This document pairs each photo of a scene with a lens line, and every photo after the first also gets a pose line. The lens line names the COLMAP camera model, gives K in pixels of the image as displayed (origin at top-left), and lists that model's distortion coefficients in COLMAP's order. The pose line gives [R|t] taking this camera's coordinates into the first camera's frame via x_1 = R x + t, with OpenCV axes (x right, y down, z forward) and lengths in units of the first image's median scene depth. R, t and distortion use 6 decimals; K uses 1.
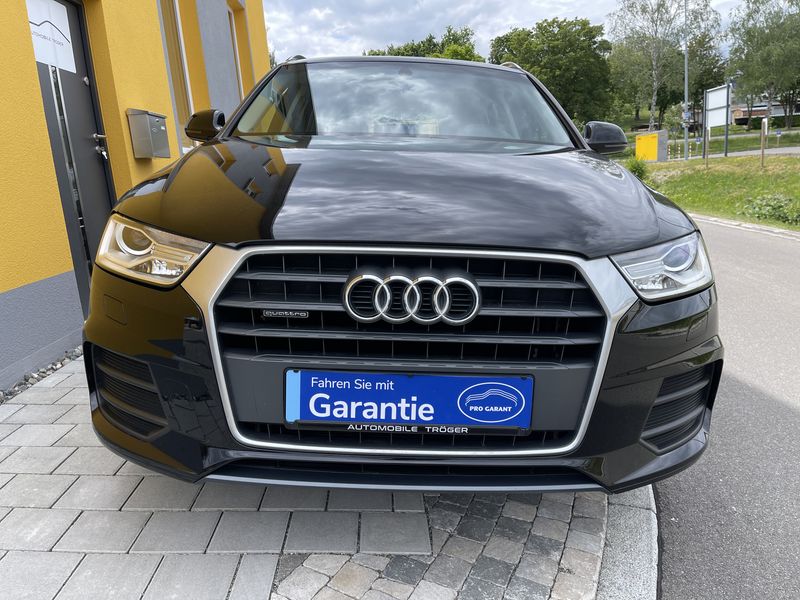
lens RADIAL K [[608.8, 0, 400.0], [0, 608.8, 300.0], [0, 0, 1]] dist [0.076883, -0.110428]
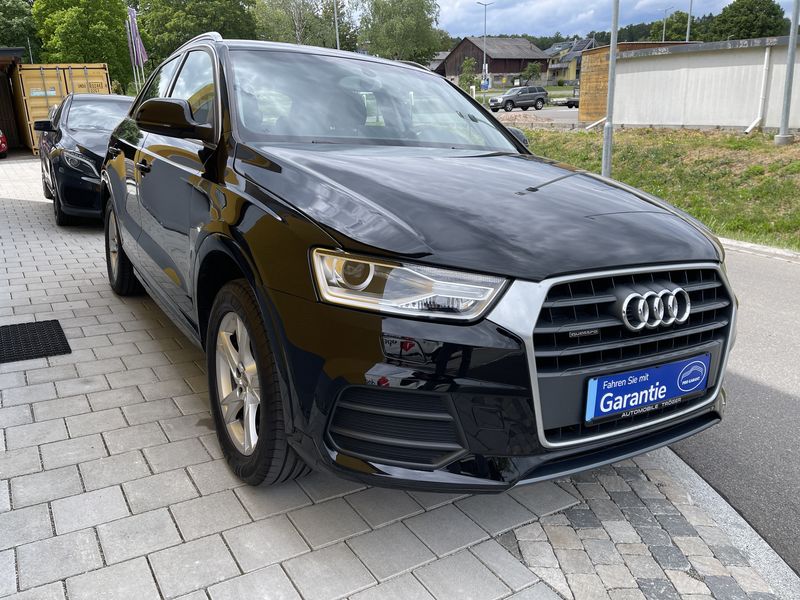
lens RADIAL K [[608.8, 0, 400.0], [0, 608.8, 300.0], [0, 0, 1]] dist [0.076883, -0.110428]
pose [[0.853306, -0.112244, 0.509186, -1.086121], [0.075912, 0.992893, 0.091656, -0.176644], [-0.515855, -0.039557, 0.855762, 0.164827]]
